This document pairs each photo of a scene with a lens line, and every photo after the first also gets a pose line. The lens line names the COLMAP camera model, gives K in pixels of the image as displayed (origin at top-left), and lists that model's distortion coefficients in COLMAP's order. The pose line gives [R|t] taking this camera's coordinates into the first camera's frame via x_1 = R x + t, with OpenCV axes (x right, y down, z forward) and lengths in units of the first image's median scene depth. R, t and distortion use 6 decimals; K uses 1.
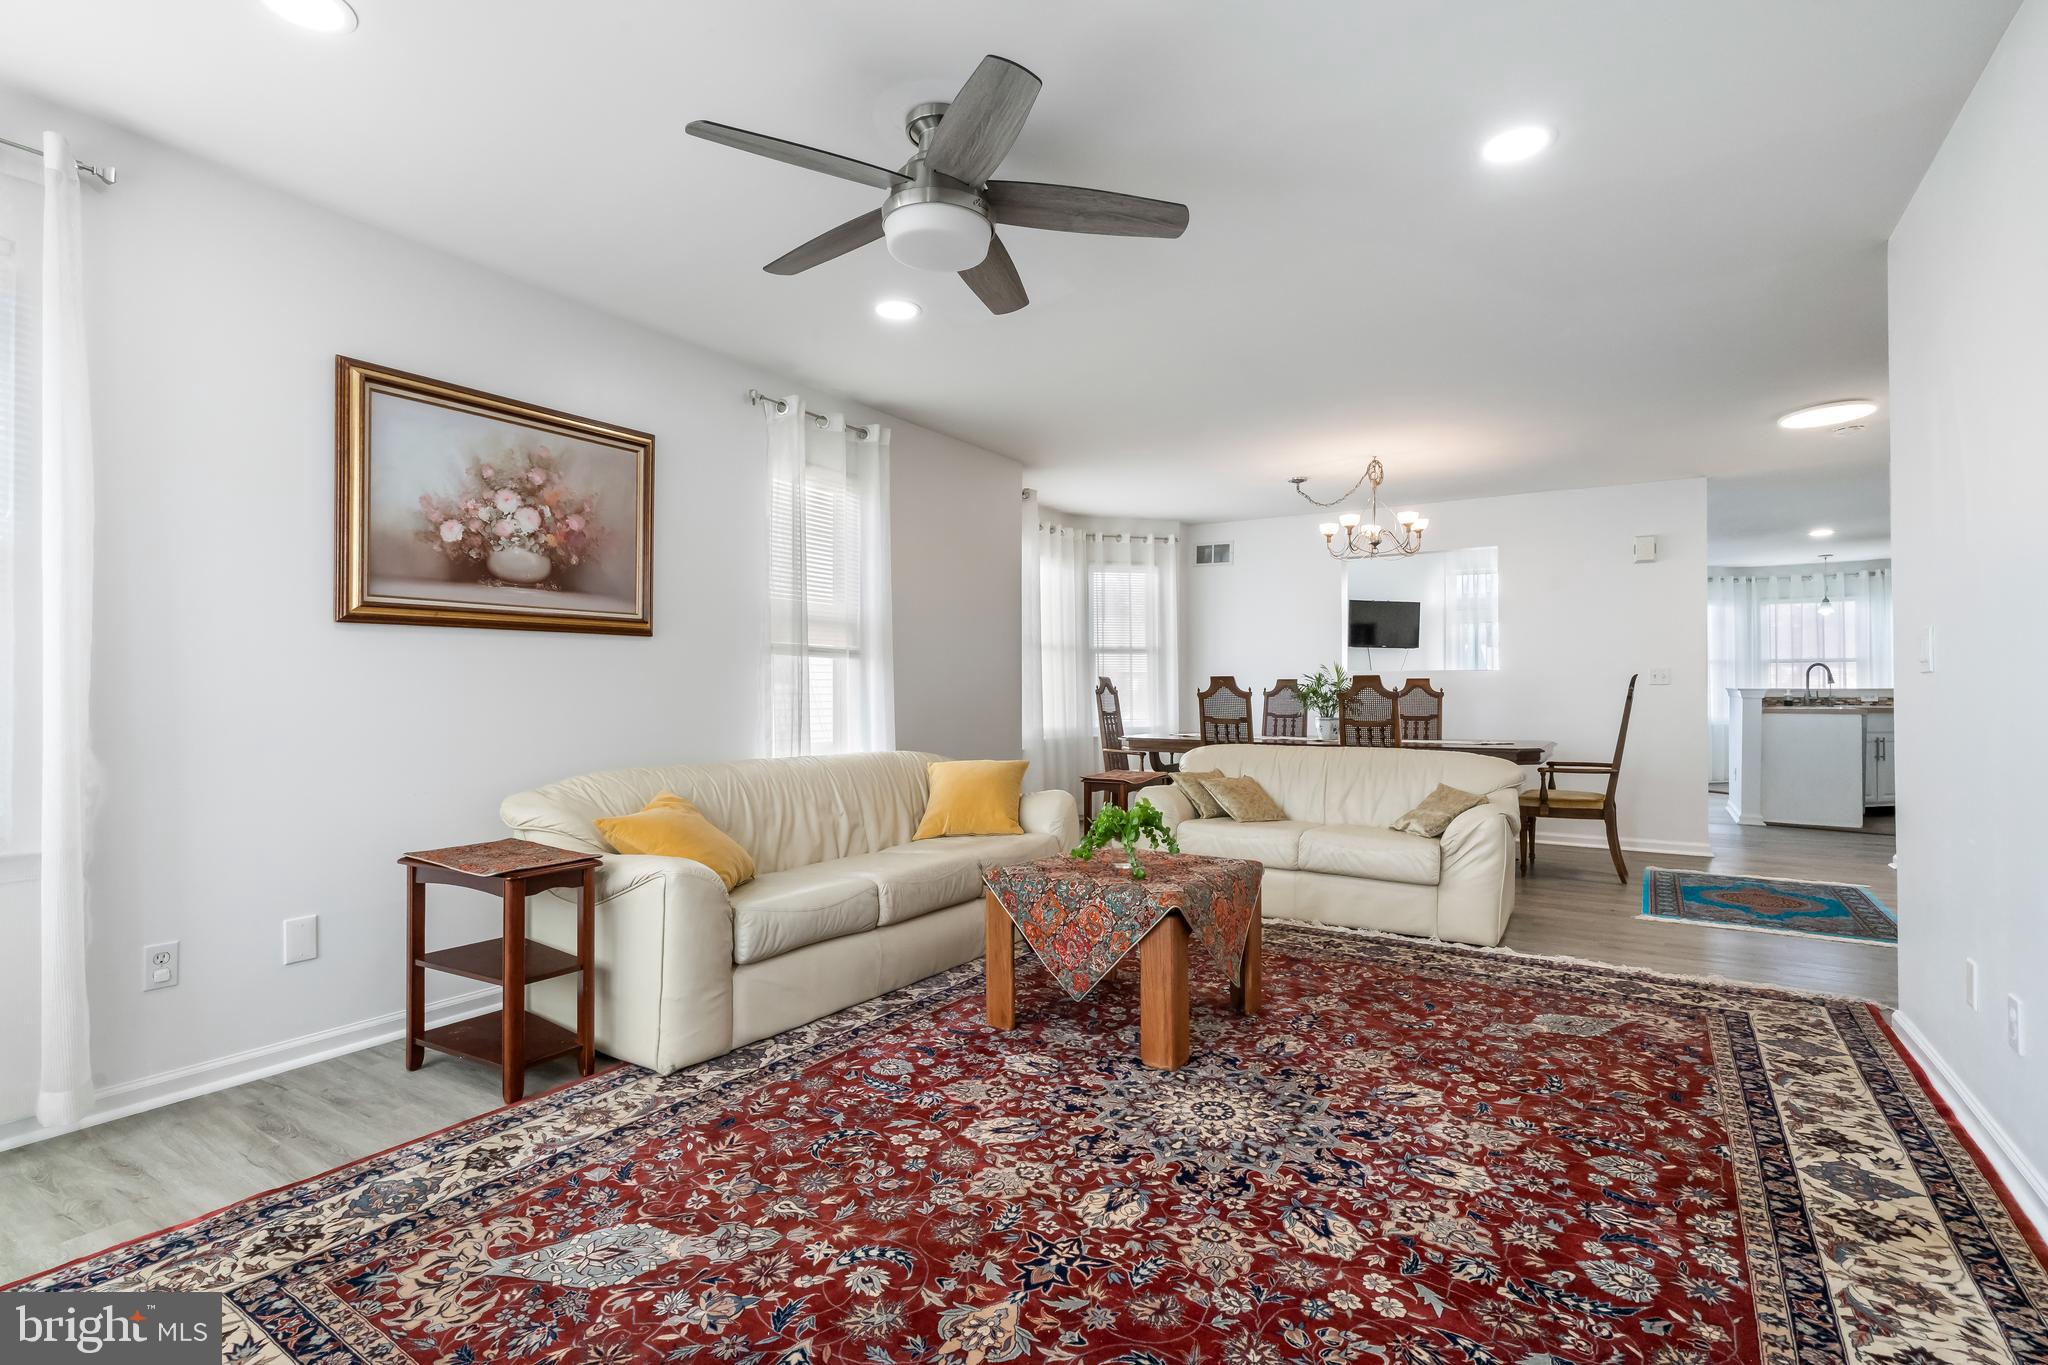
lens RADIAL K [[964.9, 0, 1015.7], [0, 964.9, 679.4], [0, 0, 1]] dist [0.001511, -0.000545]
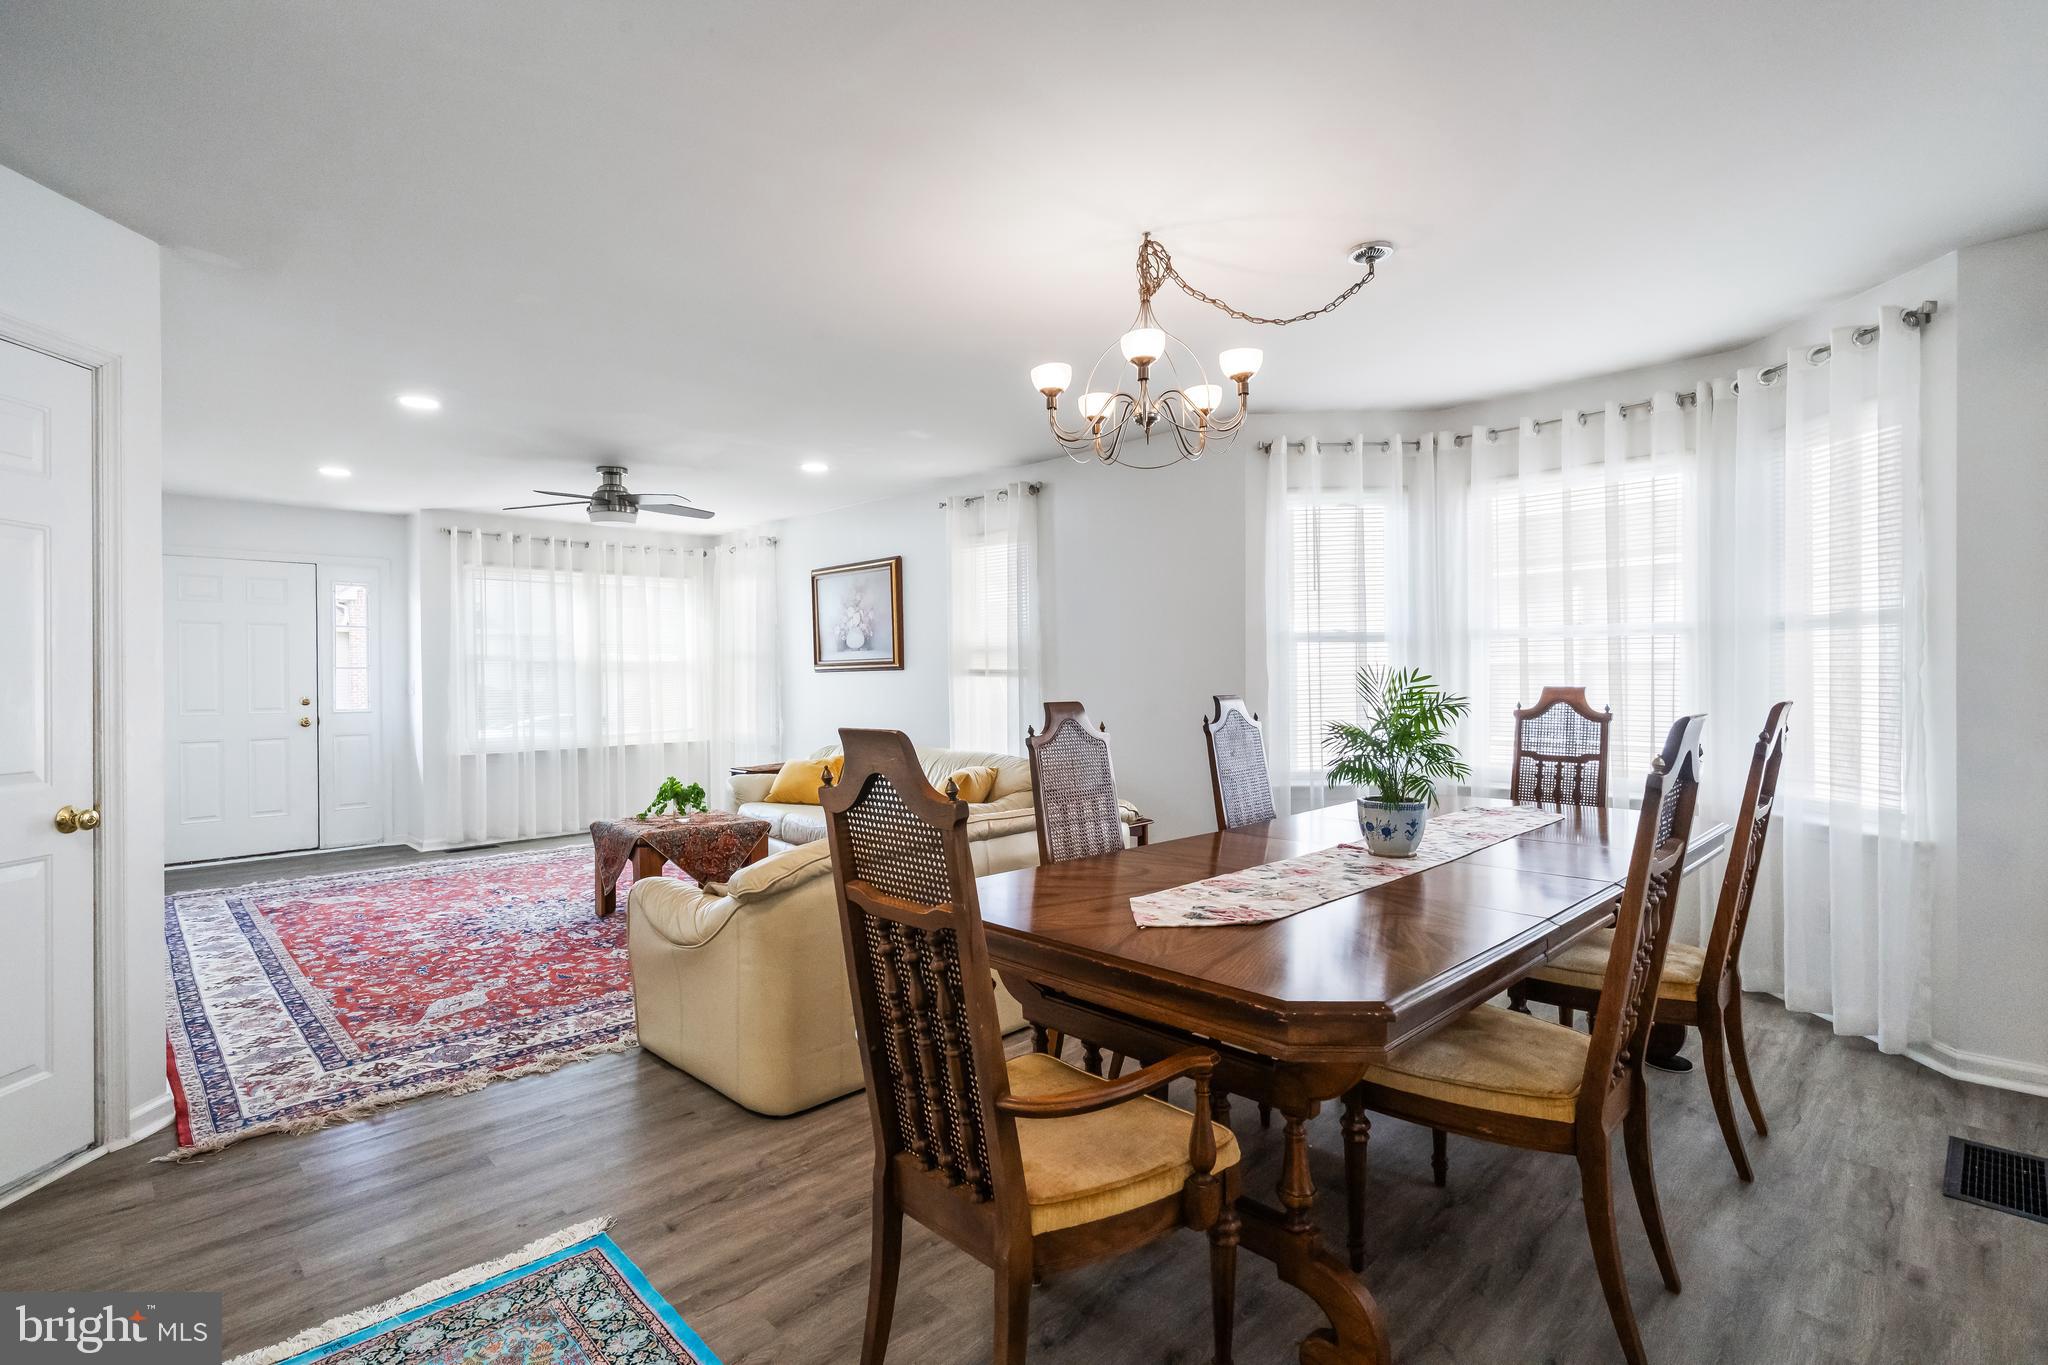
lens RADIAL K [[965.9, 0, 1013.3], [0, 965.9, 677.2], [0, 0, 1]] dist [-0.000052, 0.000179]
pose [[-0.226113, 0.005630, -0.974085, 2.005936], [0.019843, 0.999802, 0.001172, -0.045297], [0.973899, -0.019064, -0.226181, 2.468816]]
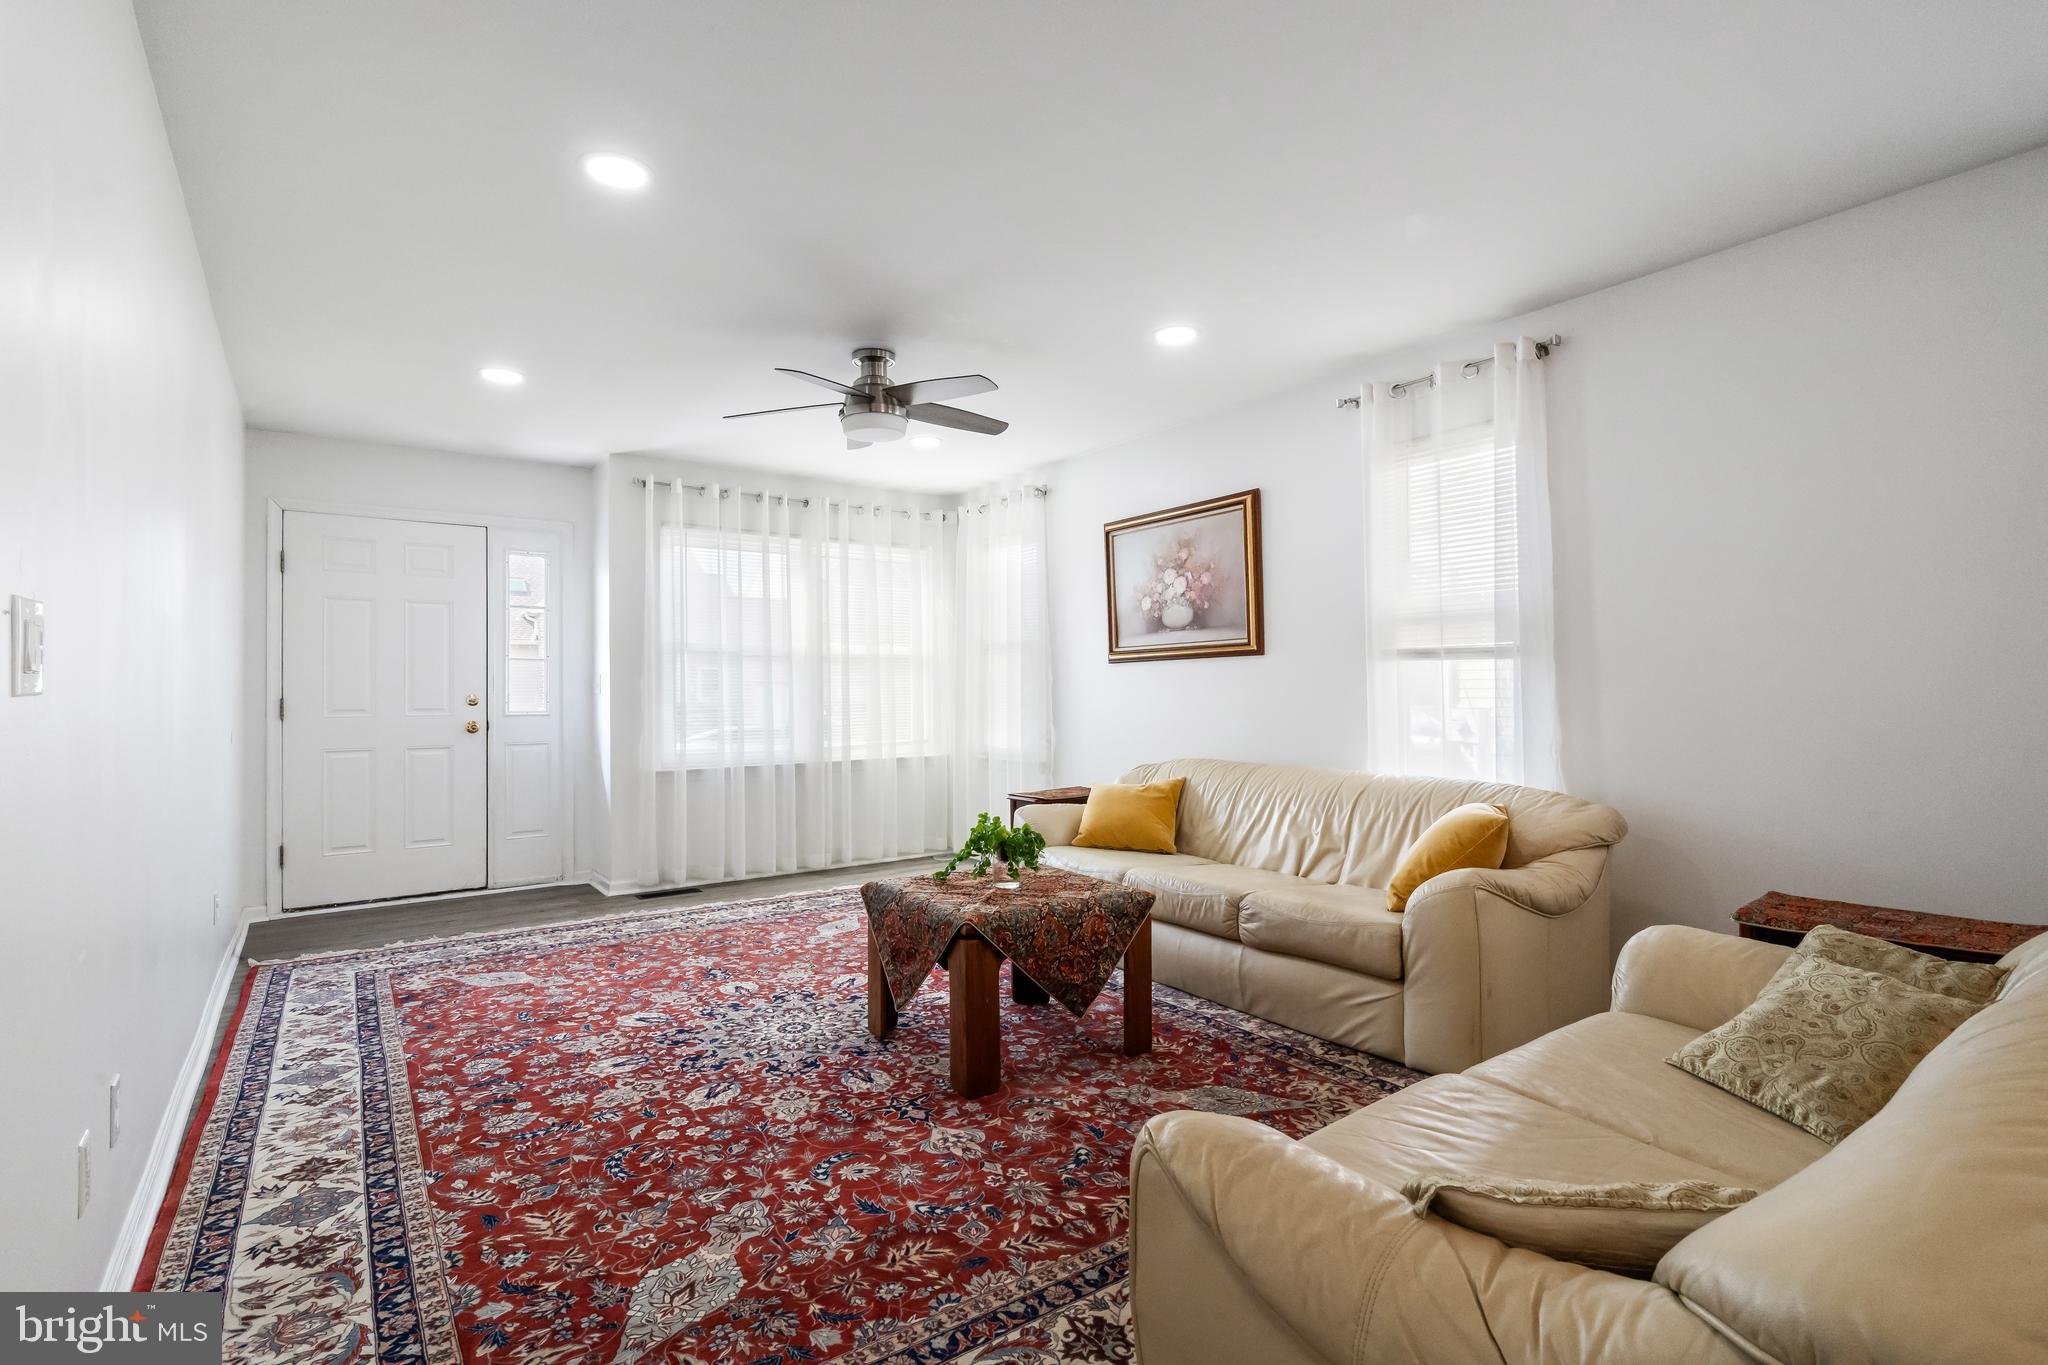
lens RADIAL K [[964.9, 0, 1015.7], [0, 964.9, 679.4], [0, 0, 1]] dist [0.001511, -0.000545]
pose [[-0.365078, -0.008314, -0.930940, 1.329903], [0.019797, 0.999665, -0.016692, 0.000351], [0.930766, -0.024524, -0.364791, 1.782552]]
